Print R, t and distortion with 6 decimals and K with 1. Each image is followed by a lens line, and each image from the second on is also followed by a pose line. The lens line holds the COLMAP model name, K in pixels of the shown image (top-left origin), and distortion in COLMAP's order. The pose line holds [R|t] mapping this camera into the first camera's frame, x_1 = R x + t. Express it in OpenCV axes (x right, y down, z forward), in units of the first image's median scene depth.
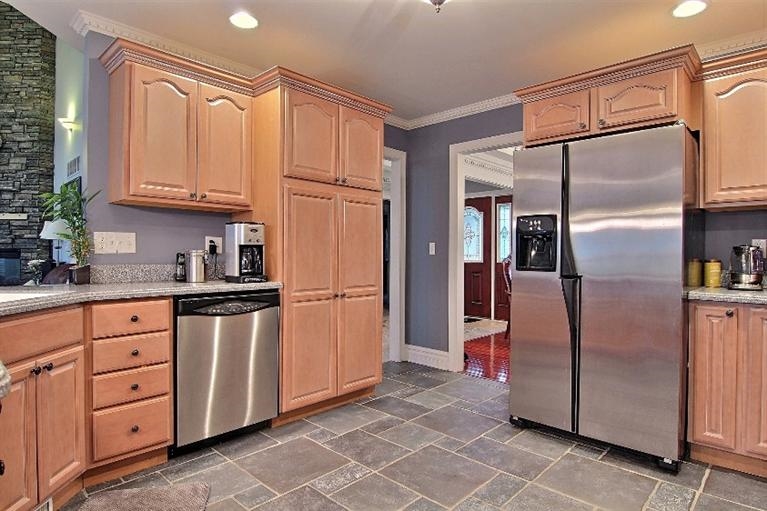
lens RADIAL K [[431.6, 0, 383.5], [0, 431.6, 255.5], [0, 0, 1]] dist [-0.003459, -0.011072]
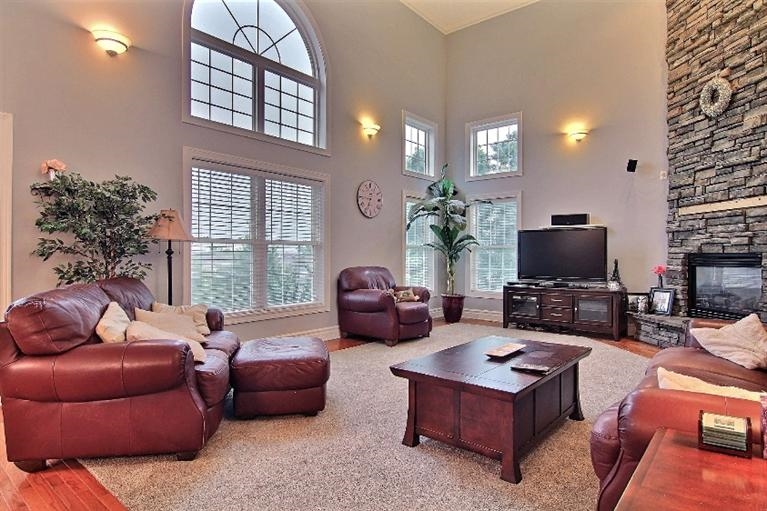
lens RADIAL K [[431.6, 0, 383.5], [0, 431.6, 255.5], [0, 0, 1]] dist [-0.003459, -0.011072]
pose [[0.069091, -0.005863, -0.997593, -0.266494], [-0.005891, 0.999963, -0.006285, -0.004735], [0.997593, 0.006311, 0.069054, 0.409435]]
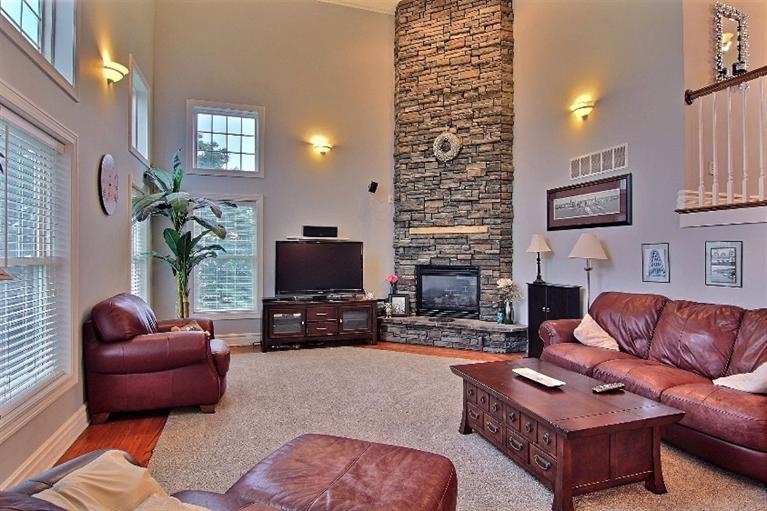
lens RADIAL K [[431.6, 0, 383.5], [0, 431.6, 255.5], [0, 0, 1]] dist [-0.003459, -0.011072]
pose [[0.881397, -0.004760, -0.472352, -0.603139], [0.003139, 0.999986, -0.004220, -0.033835], [0.472365, 0.002237, 0.881400, 0.120800]]
